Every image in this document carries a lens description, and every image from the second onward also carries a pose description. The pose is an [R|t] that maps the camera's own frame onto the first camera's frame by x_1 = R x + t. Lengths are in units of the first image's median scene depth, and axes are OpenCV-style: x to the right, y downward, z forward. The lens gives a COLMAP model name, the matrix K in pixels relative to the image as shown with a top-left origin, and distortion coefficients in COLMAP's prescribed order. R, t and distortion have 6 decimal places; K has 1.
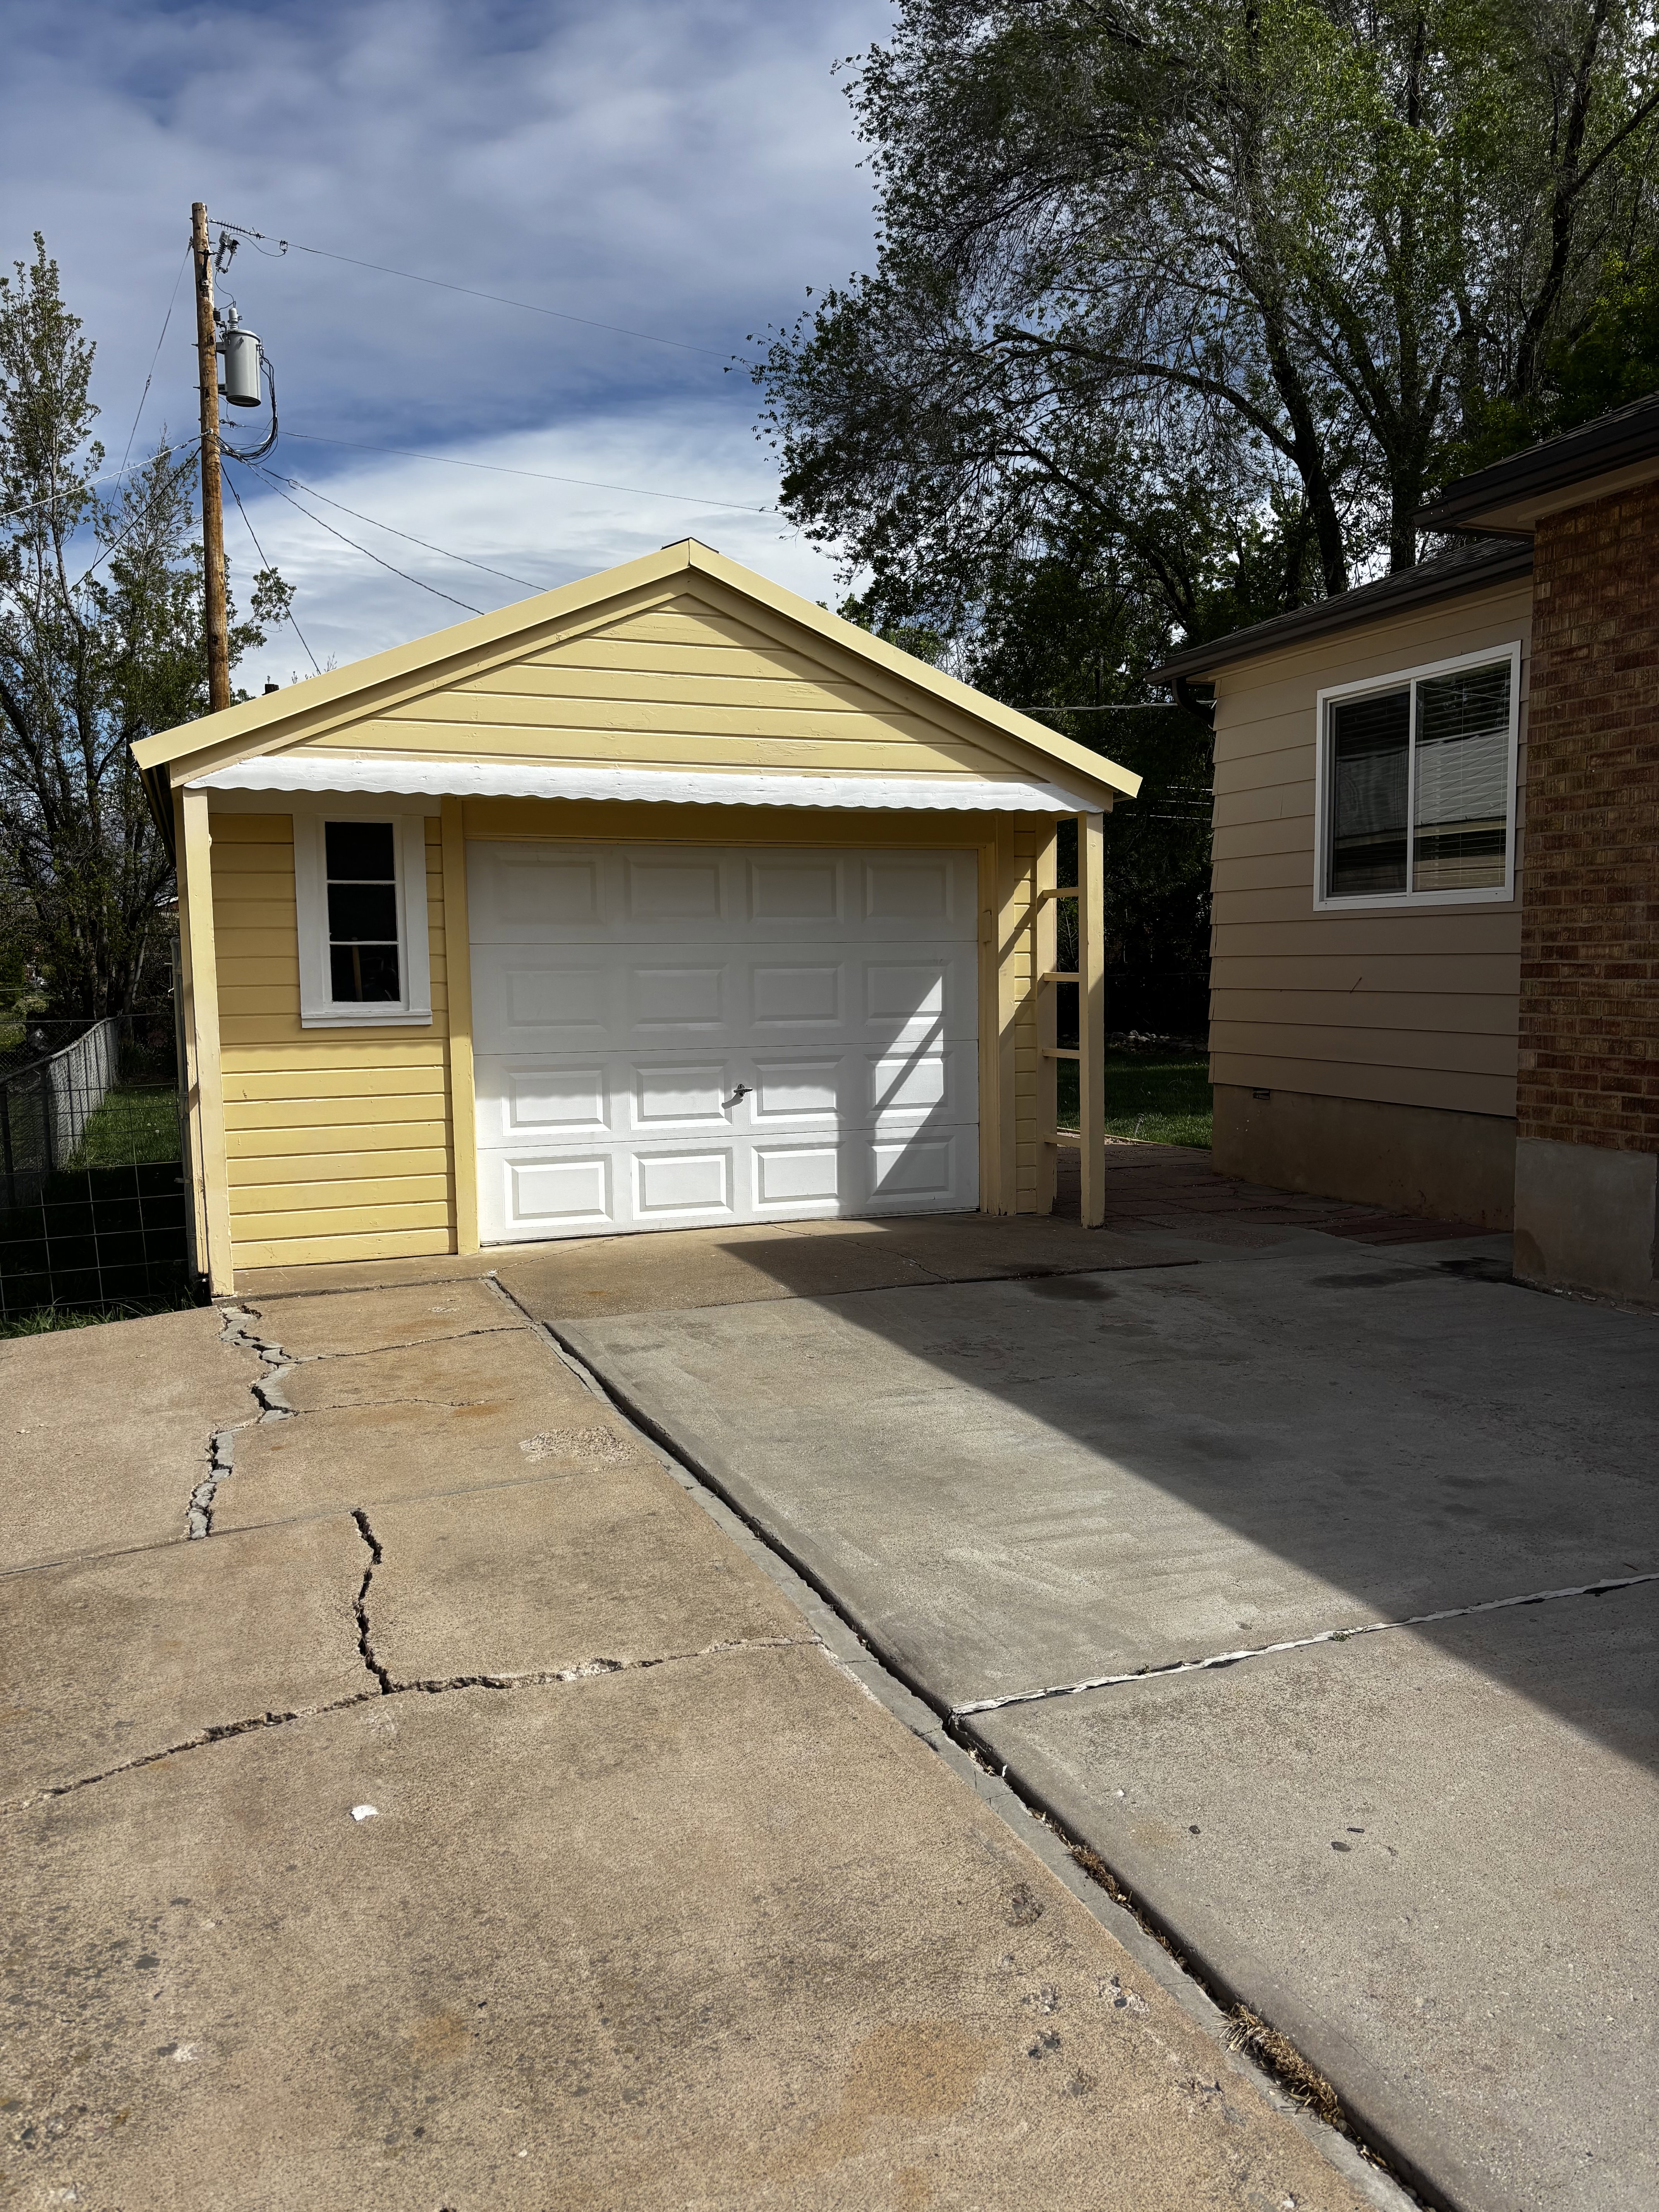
lens RADIAL K [[1707.6, 0, 846.4], [0, 1707.6, 1109.8], [0, 0, 1]] dist [0.056989, -0.065959]
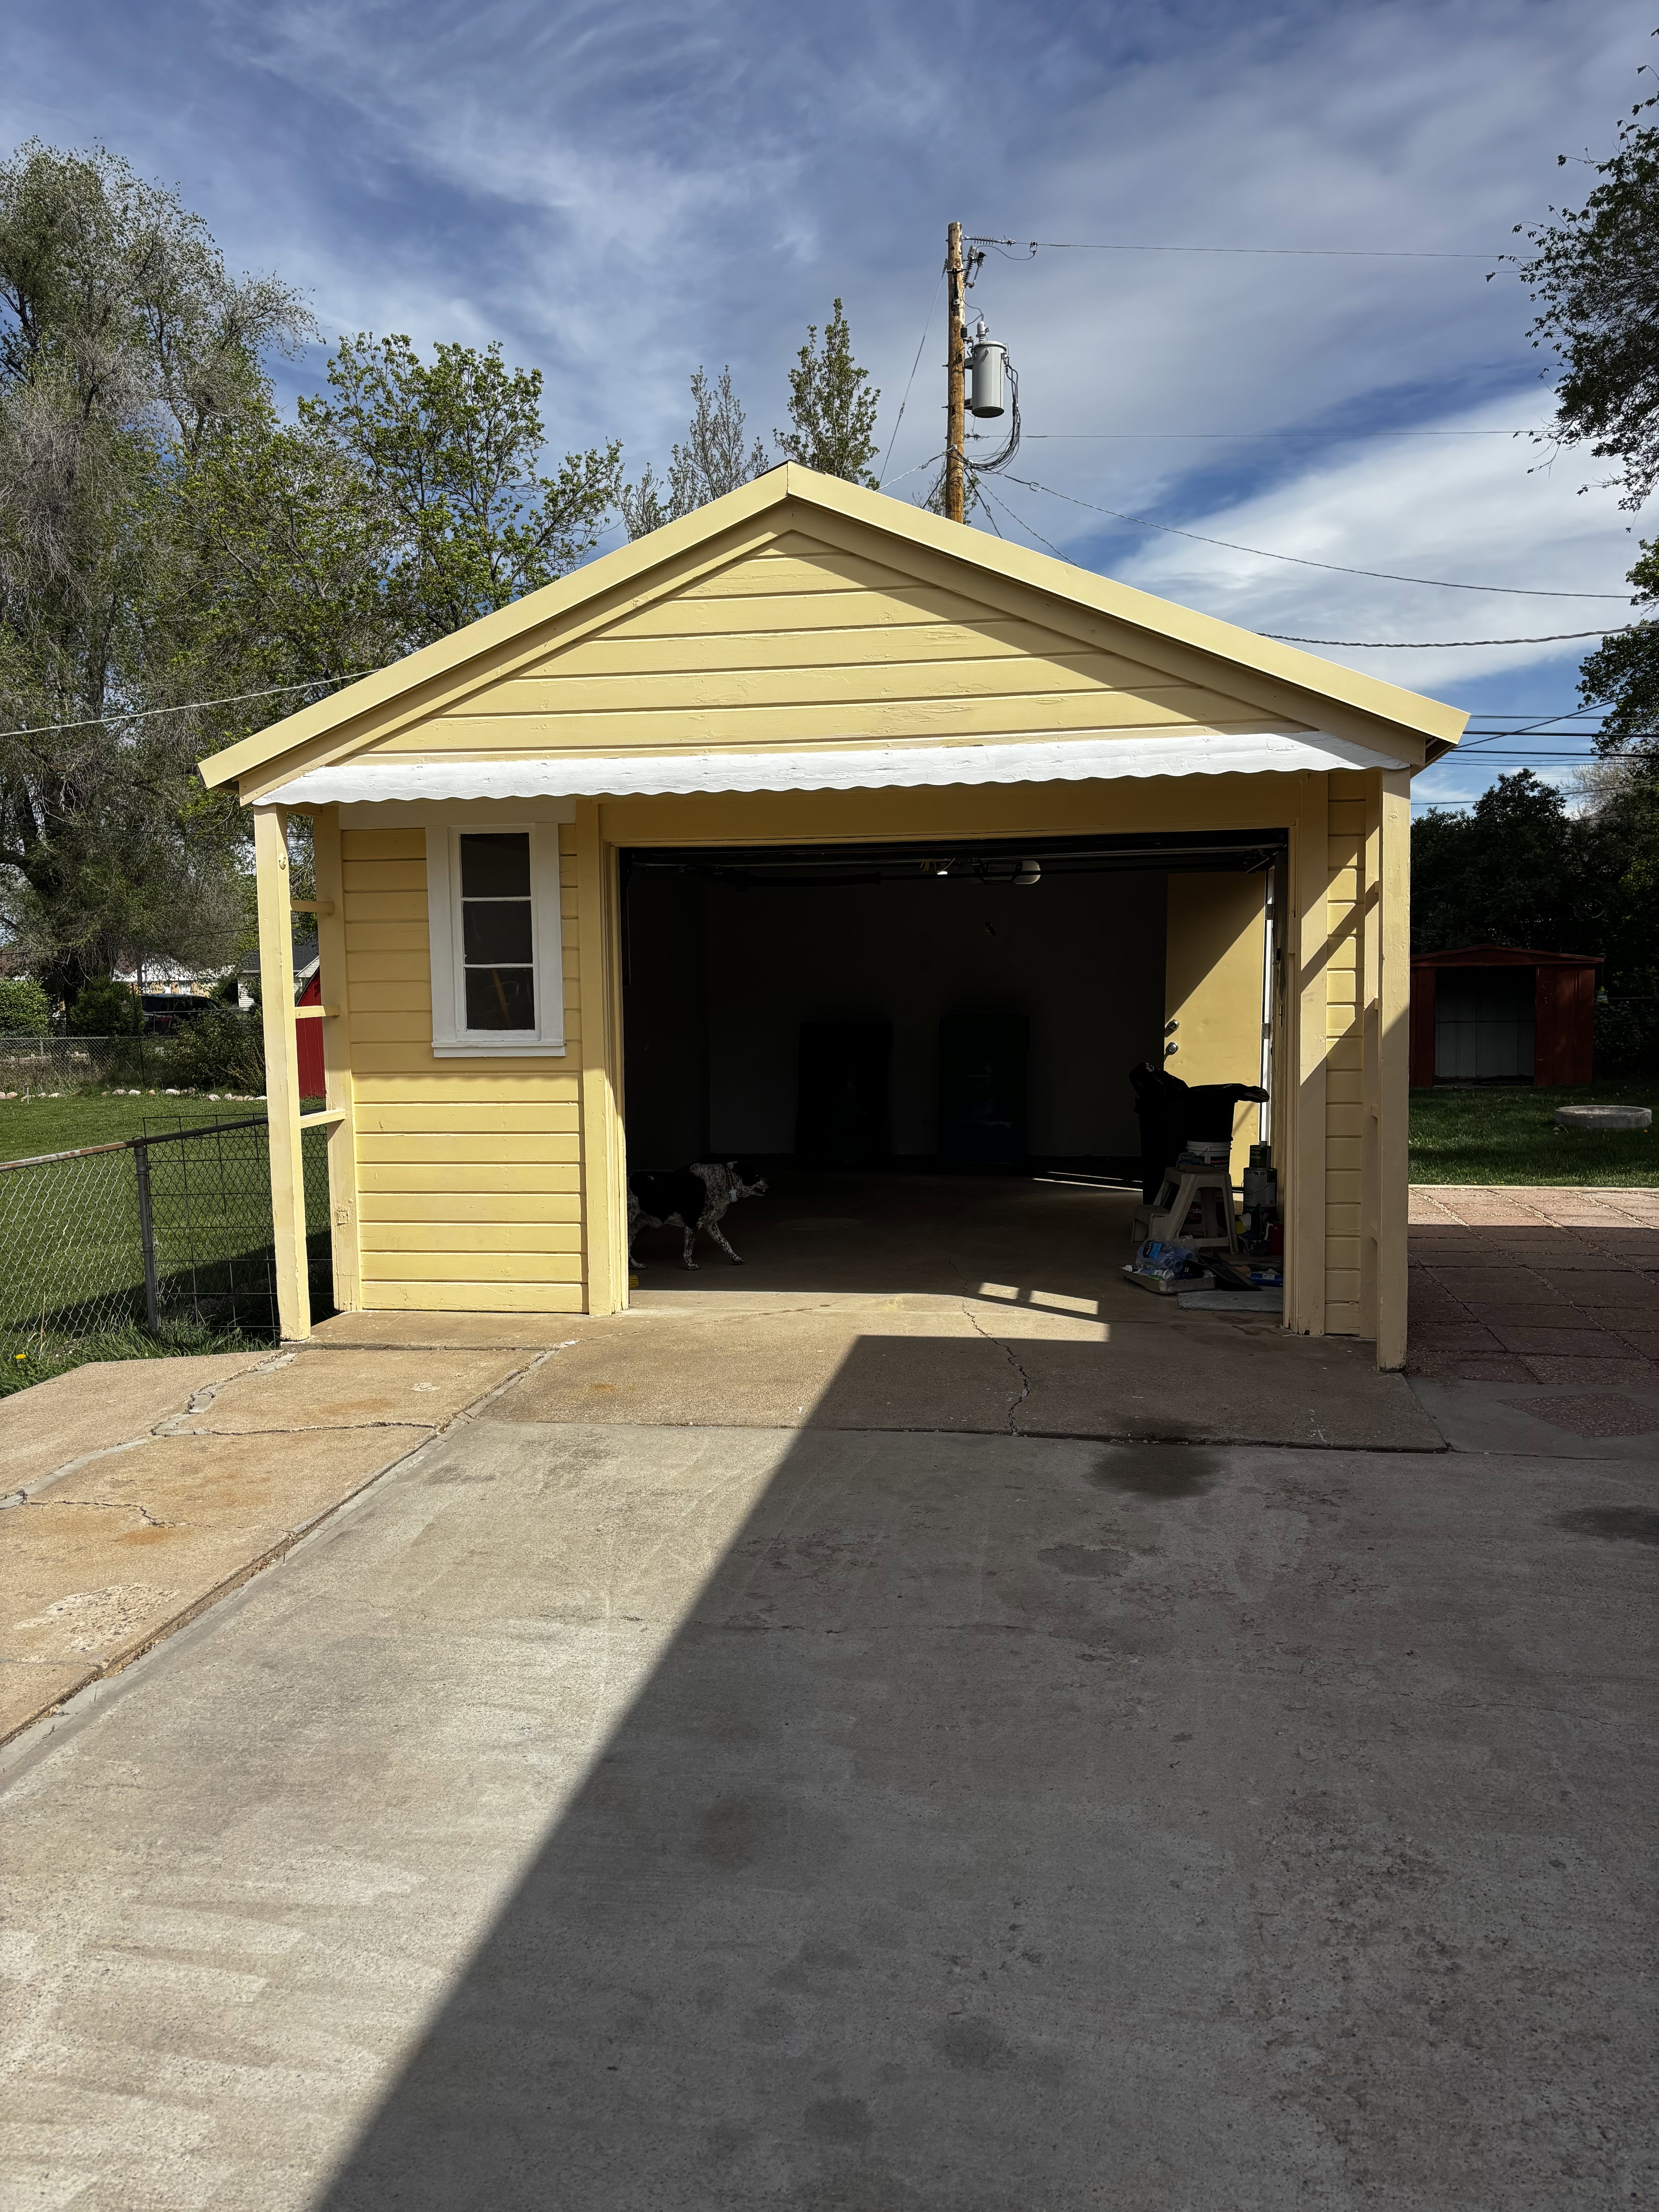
lens RADIAL K [[1707.6, 0, 805.5], [0, 1707.6, 1101.6], [0, 0, 1]] dist [0.056989, -0.065959]
pose [[0.849013, 0.038995, -0.526930, 0.329028], [-0.041498, 0.999114, 0.007074, -0.036965], [0.526739, 0.015861, 0.849879, 0.306241]]
